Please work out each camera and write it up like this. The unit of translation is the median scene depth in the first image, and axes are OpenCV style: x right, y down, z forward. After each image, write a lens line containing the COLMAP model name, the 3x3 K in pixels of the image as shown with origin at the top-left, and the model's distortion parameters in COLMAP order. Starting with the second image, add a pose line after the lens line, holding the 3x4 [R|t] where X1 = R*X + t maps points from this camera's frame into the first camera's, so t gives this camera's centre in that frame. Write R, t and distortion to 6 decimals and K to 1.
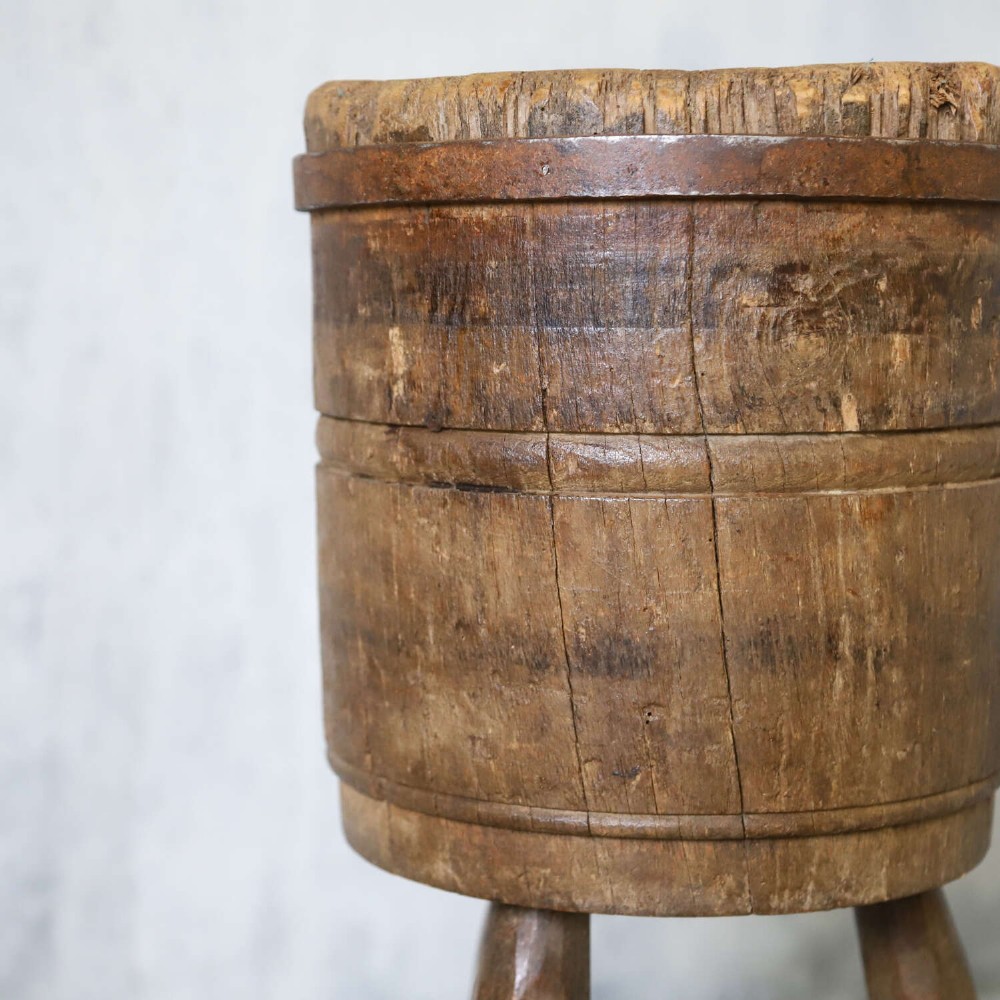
lens RADIAL K [[2252.9, 0, 474.7], [0, 2252.9, 537.9], [0, 0, 1]] dist [0.089128, 0.000000]
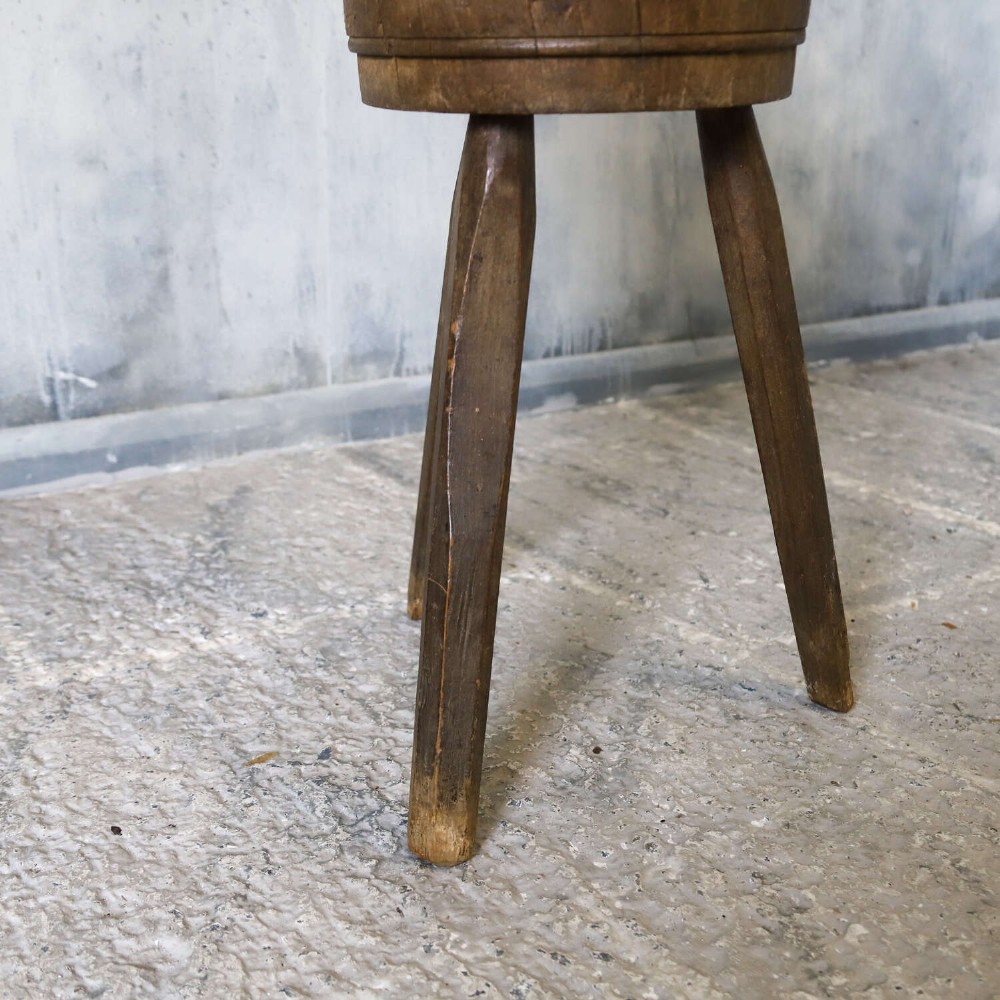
lens RADIAL K [[1346.0, 0, 495.5], [0, 1346.0, 516.6], [0, 0, 1]] dist [-0.017128, 0.000000]
pose [[0.997383, -0.044552, 0.056938, -0.039568], [0.029036, 0.968098, 0.248885, 0.207275], [-0.066210, -0.246581, 0.966858, 0.085344]]
